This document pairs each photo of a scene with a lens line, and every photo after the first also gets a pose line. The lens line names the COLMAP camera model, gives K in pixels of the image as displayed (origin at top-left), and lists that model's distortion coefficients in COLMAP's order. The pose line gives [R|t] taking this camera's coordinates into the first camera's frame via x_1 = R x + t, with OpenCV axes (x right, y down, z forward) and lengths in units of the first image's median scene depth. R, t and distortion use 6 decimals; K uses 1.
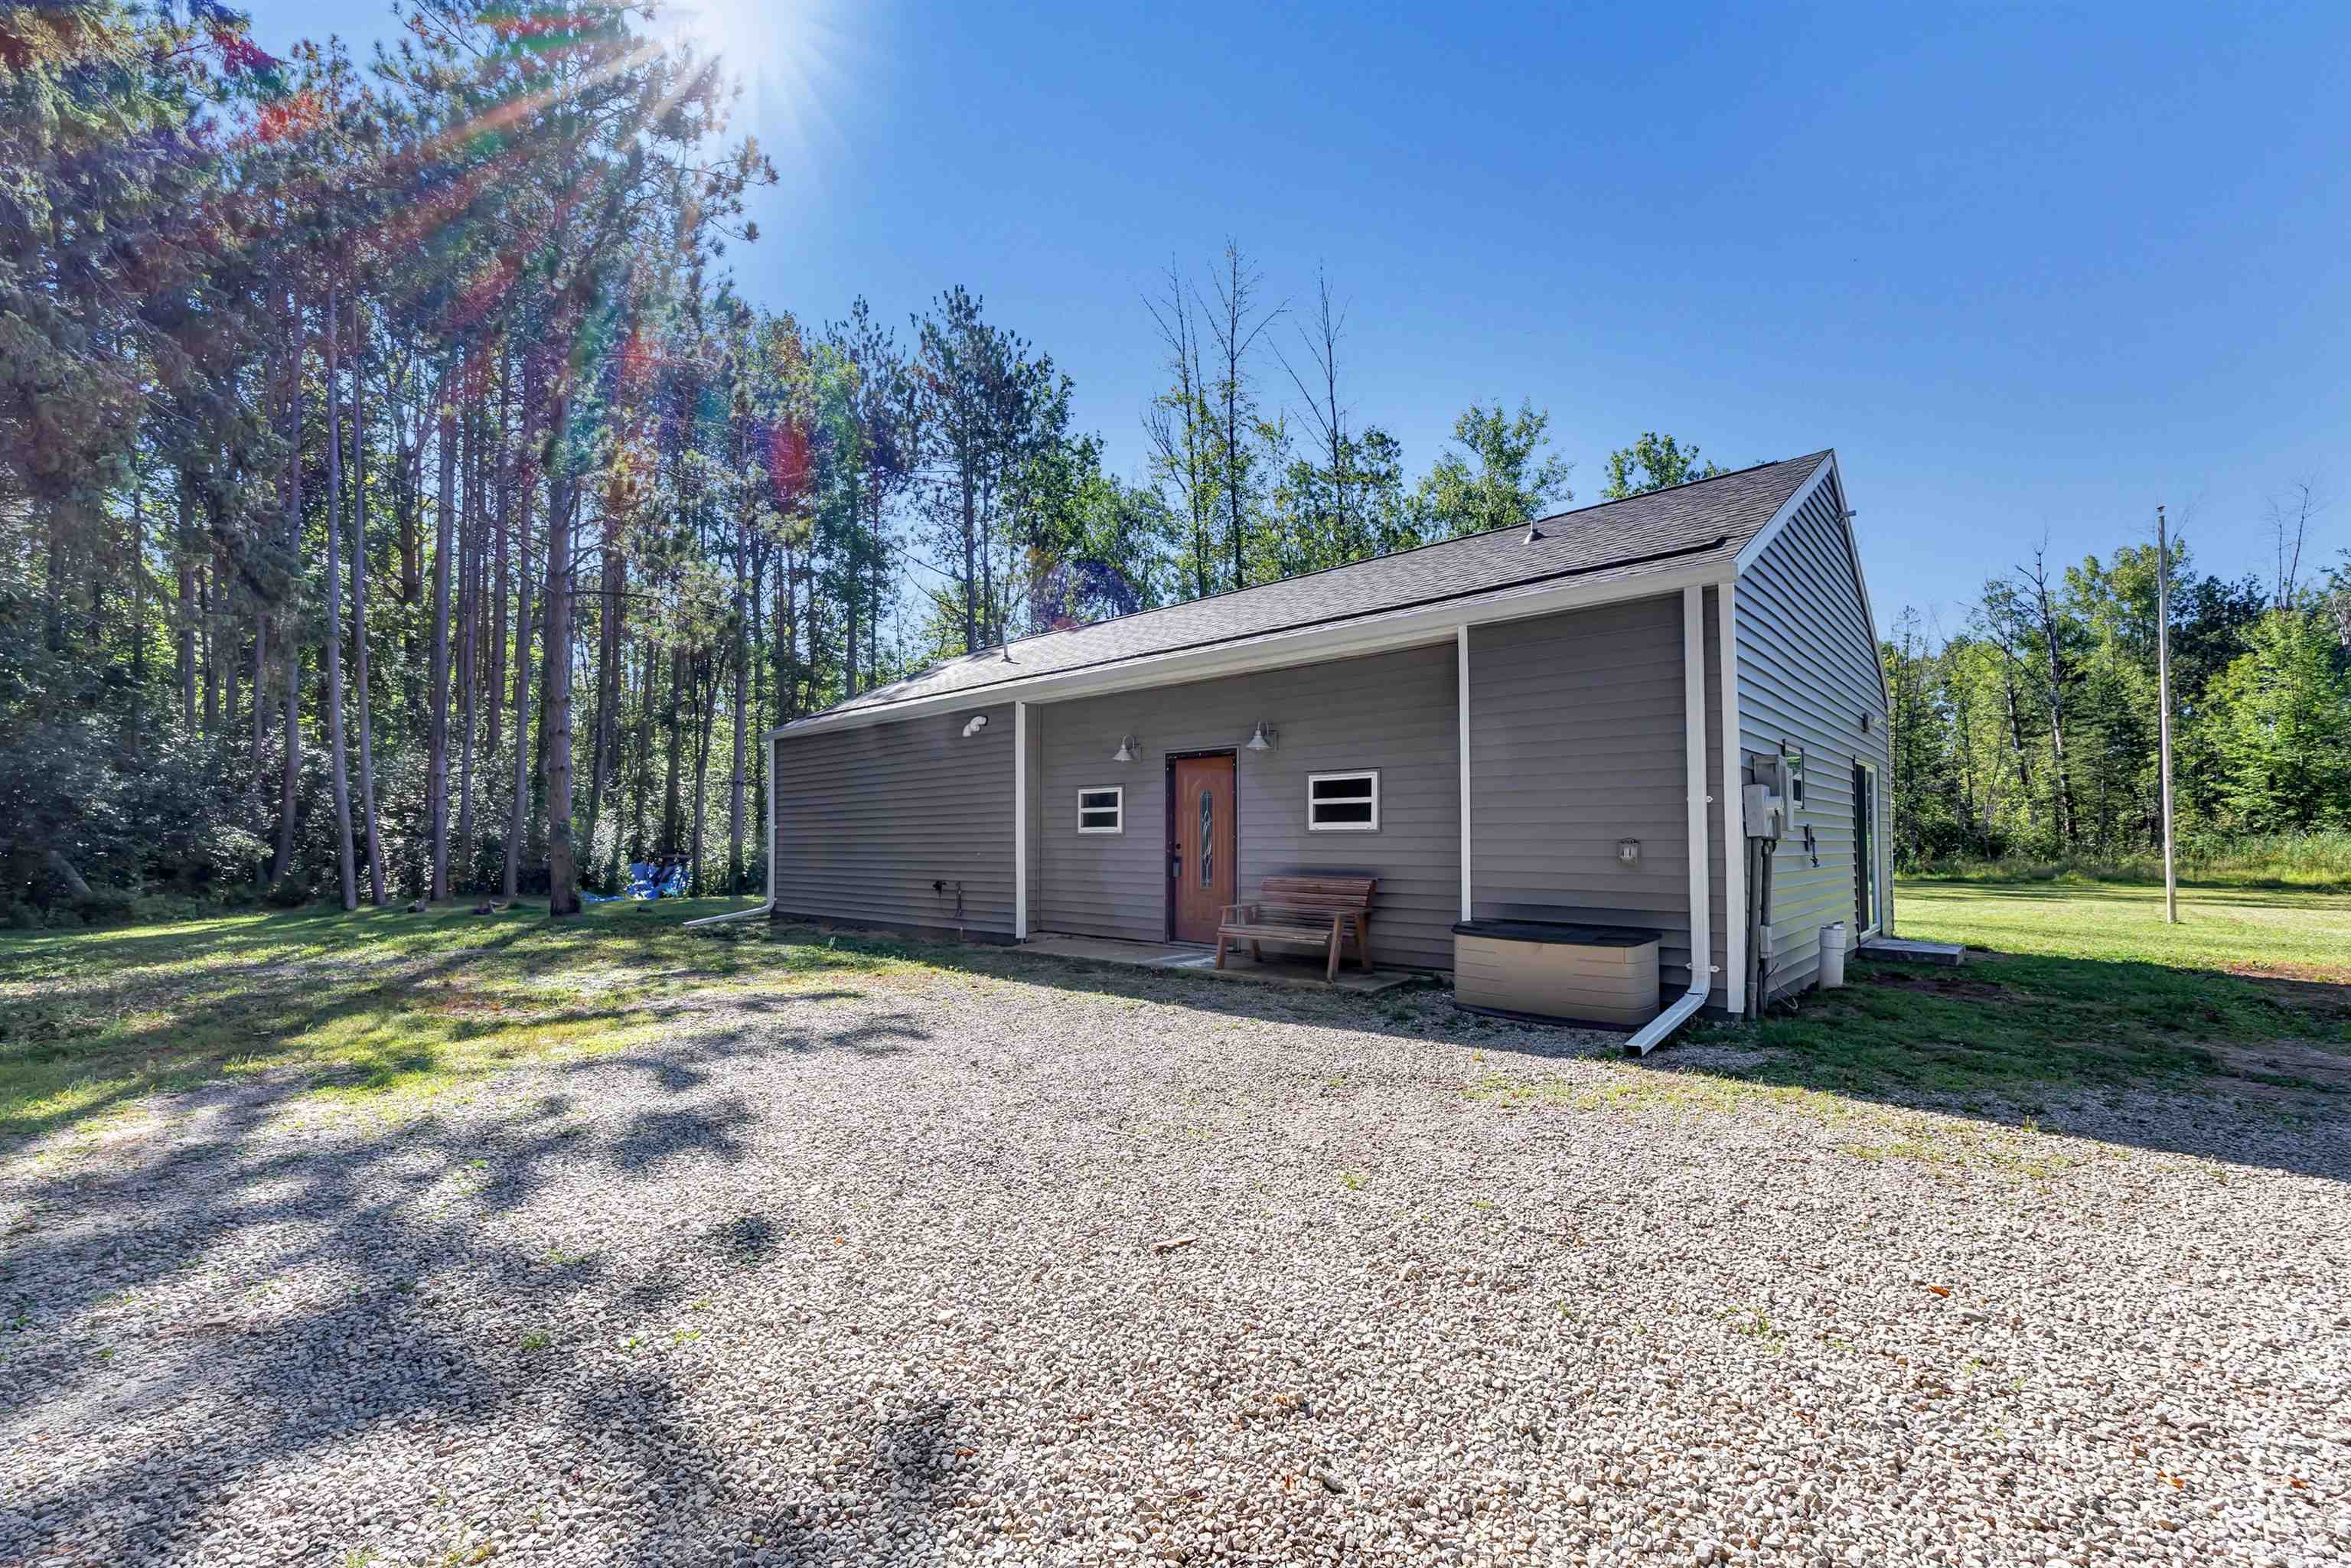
lens RADIAL K [[972.3, 0, 1174.3], [0, 972.3, 816.1], [0, 0, 1]] dist [0.000028, 0.000055]
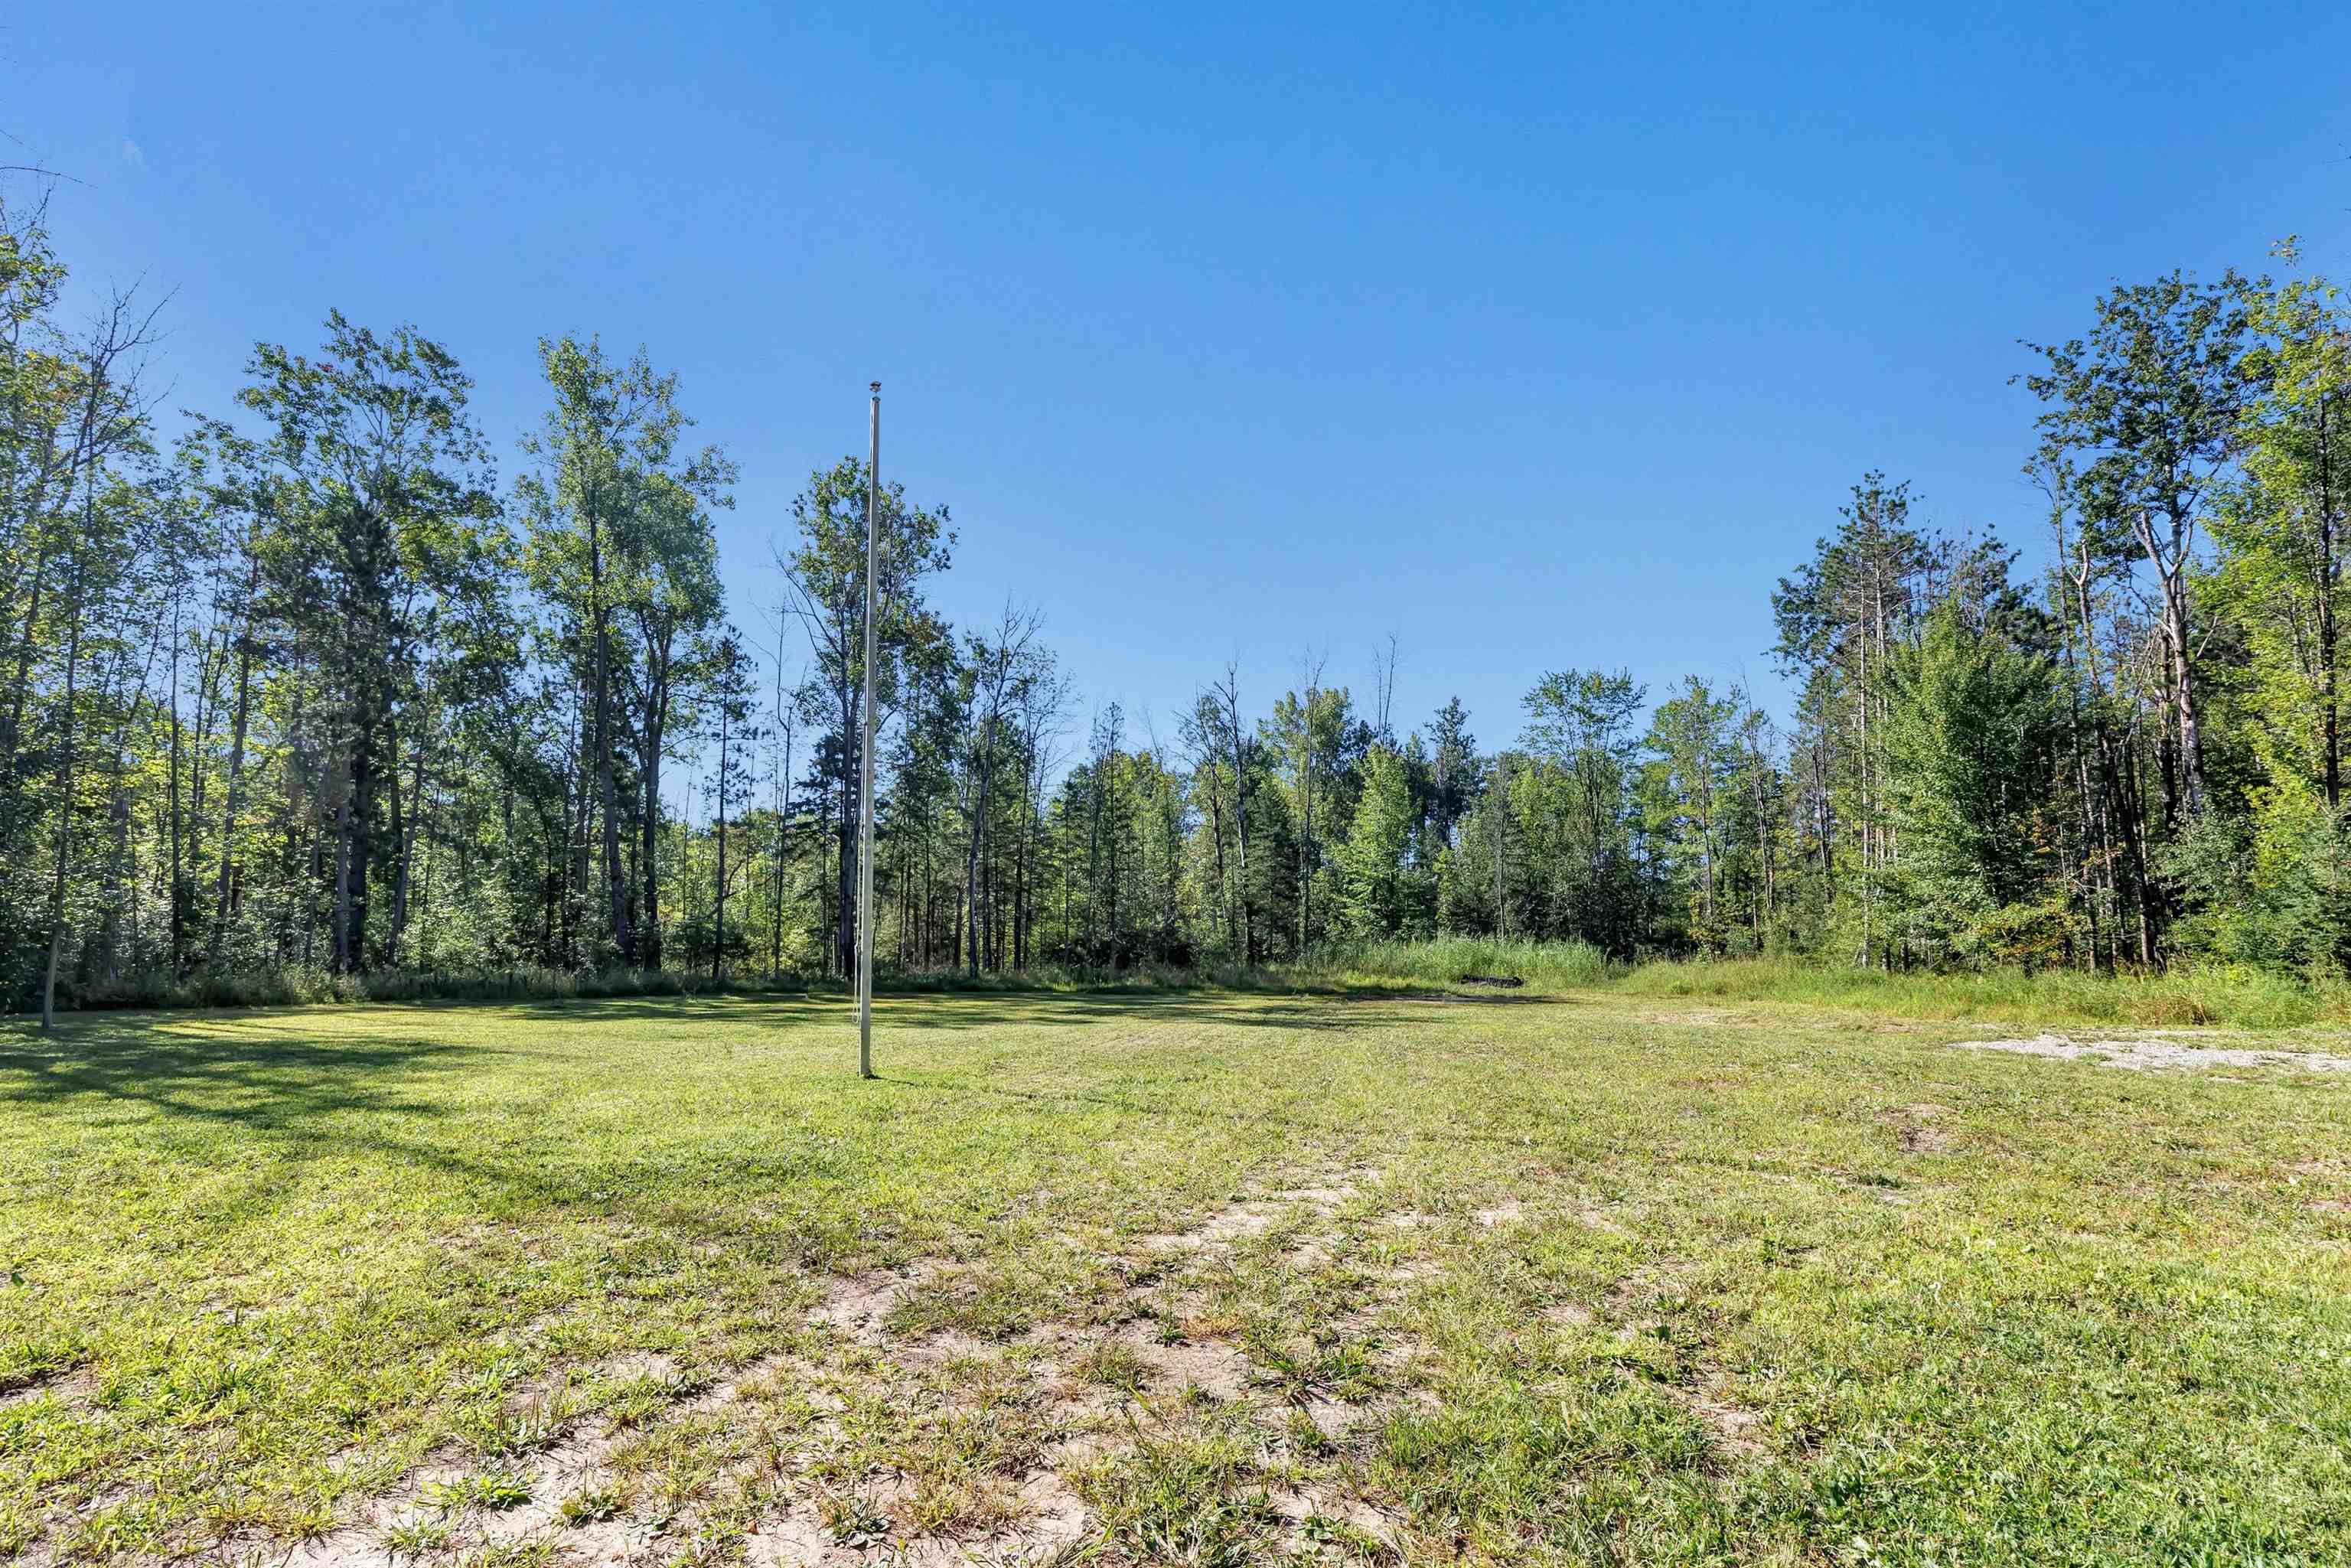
lens RADIAL K [[1108.2, 0, 1175.7], [0, 1108.2, 824.4], [0, 0, 1]] dist [-0.000327, -0.000014]
pose [[0.817490, 0.064058, 0.572370, 0.211210], [-0.013588, 0.995664, -0.092025, 0.002961], [-0.575783, 0.067452, 0.814816, 0.094472]]
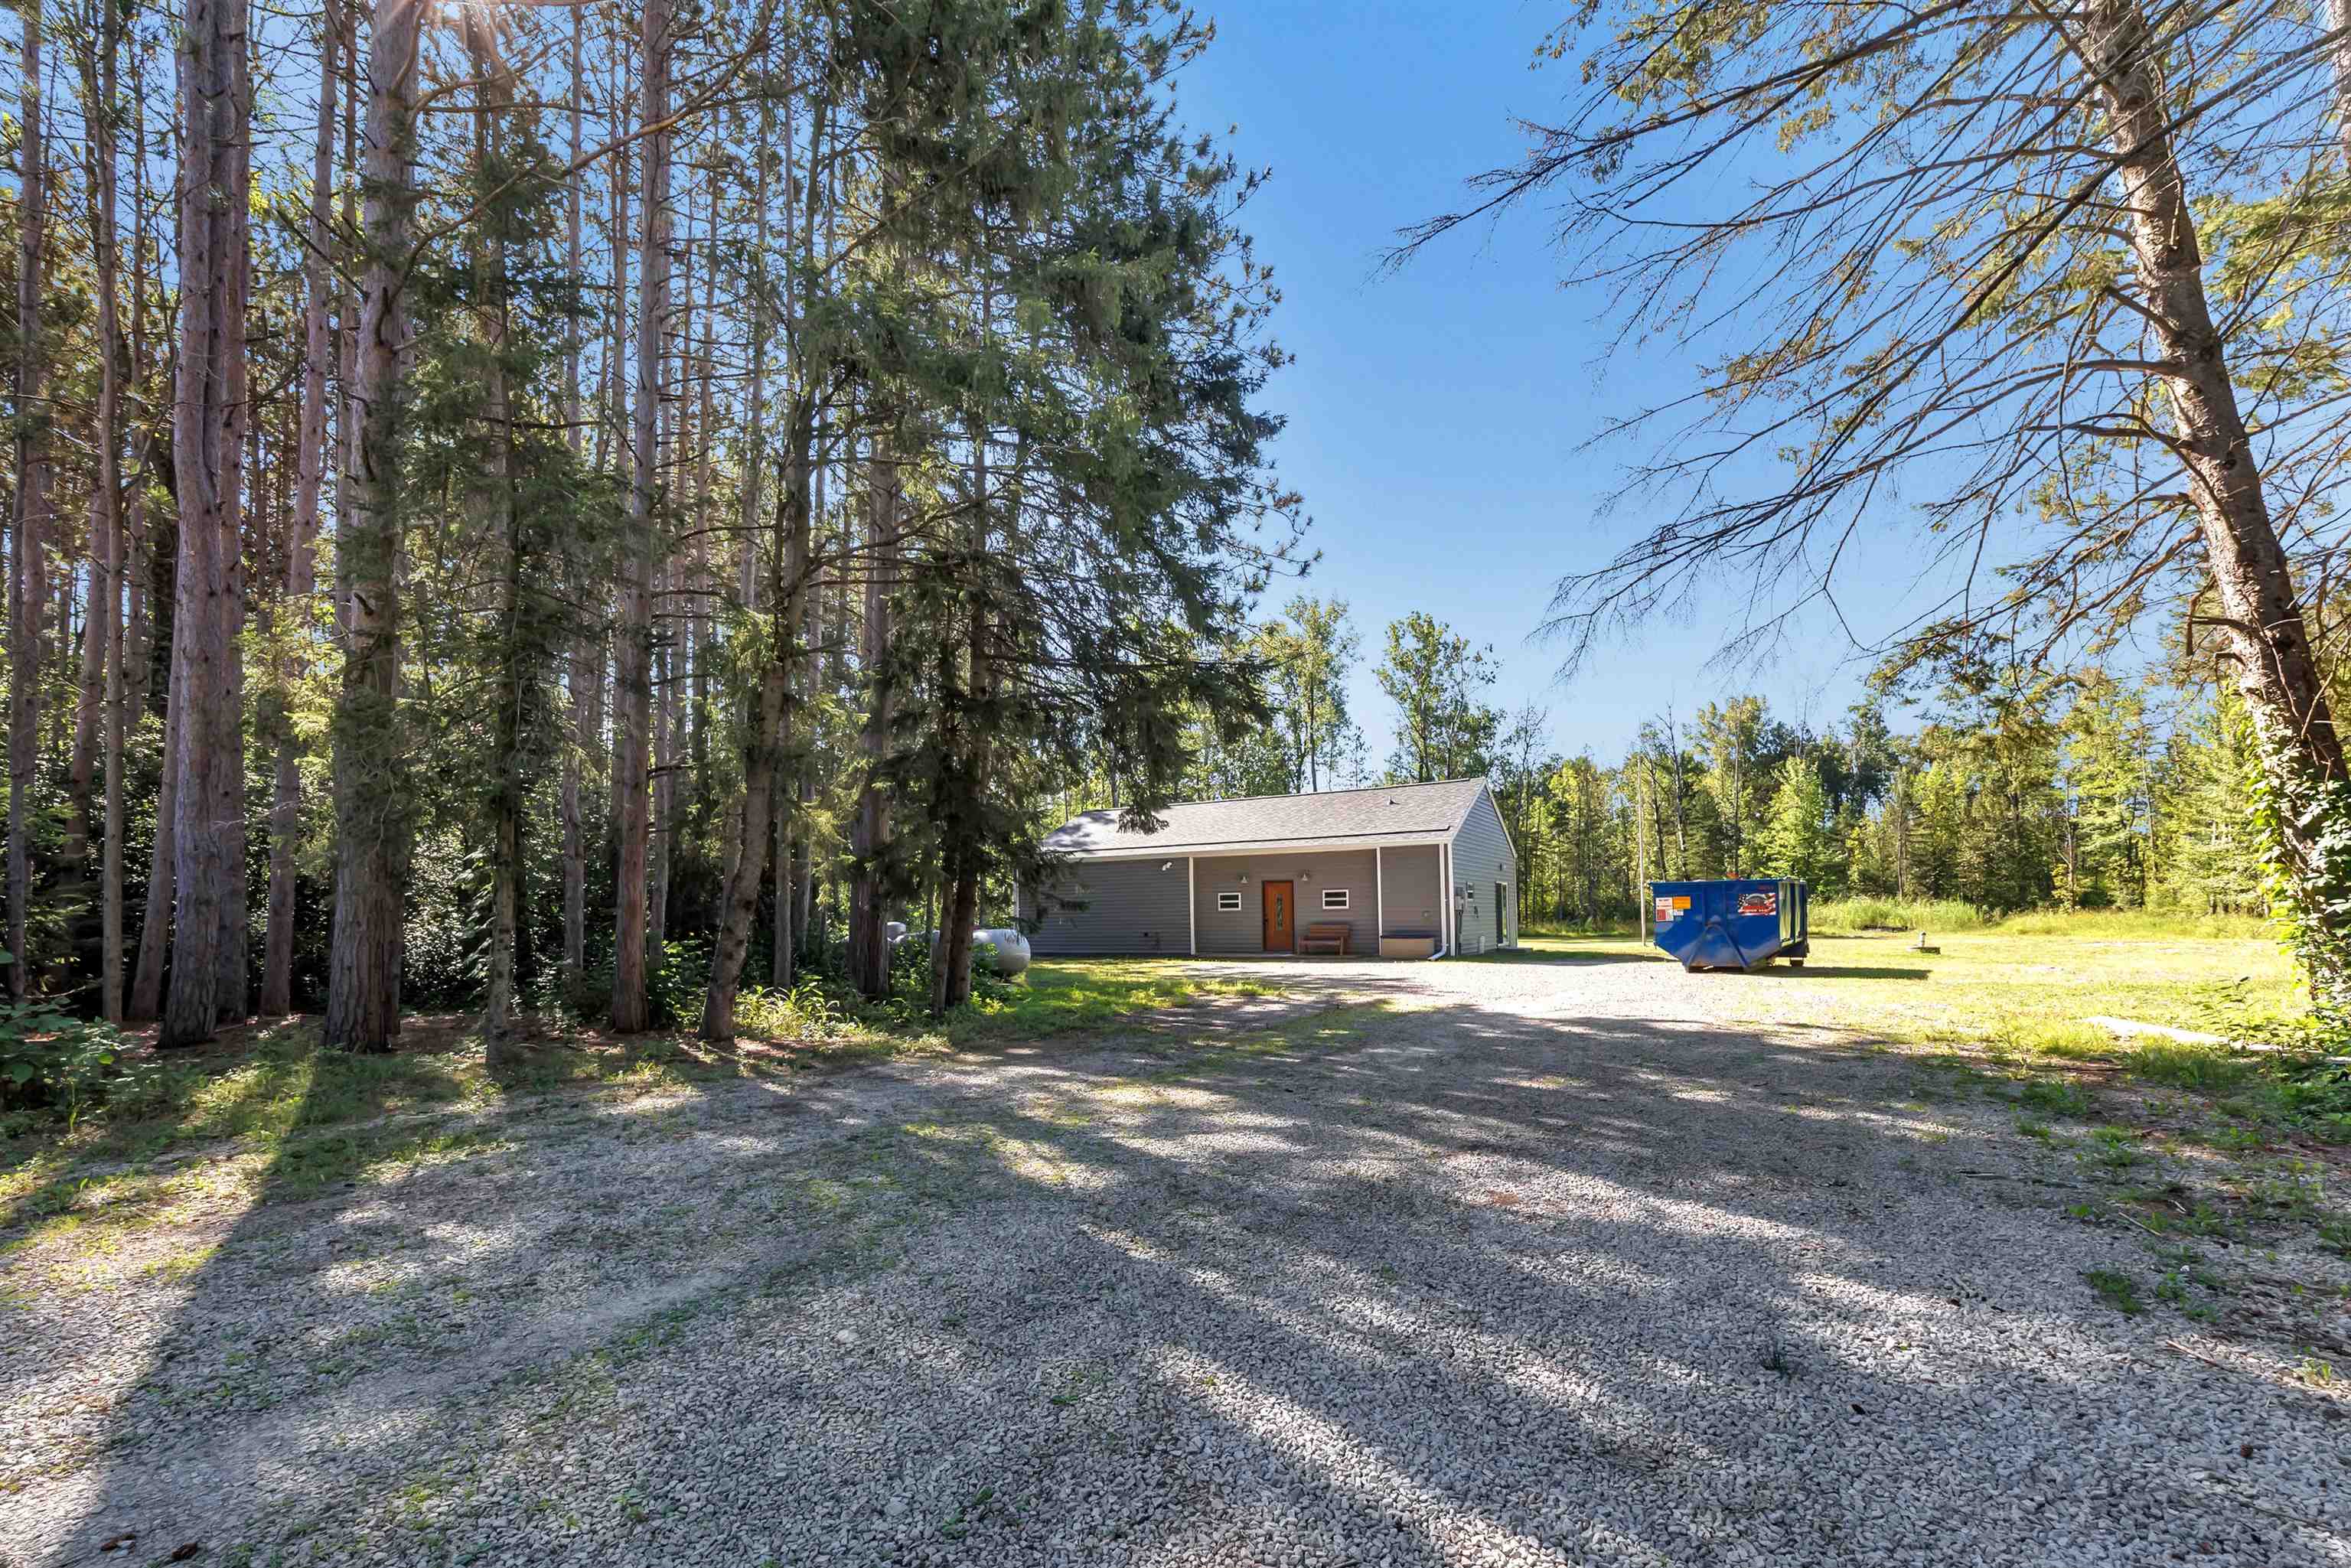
lens RADIAL K [[950.4, 0, 1201.4], [0, 950.4, 870.3], [0, 0, 1]] dist [-0.001849, -0.000185]
pose [[0.972827, -0.000326, 0.231533, -0.120115], [0.005686, 0.999731, -0.022481, -0.005391], [-0.231463, 0.023187, 0.972567, -0.231742]]
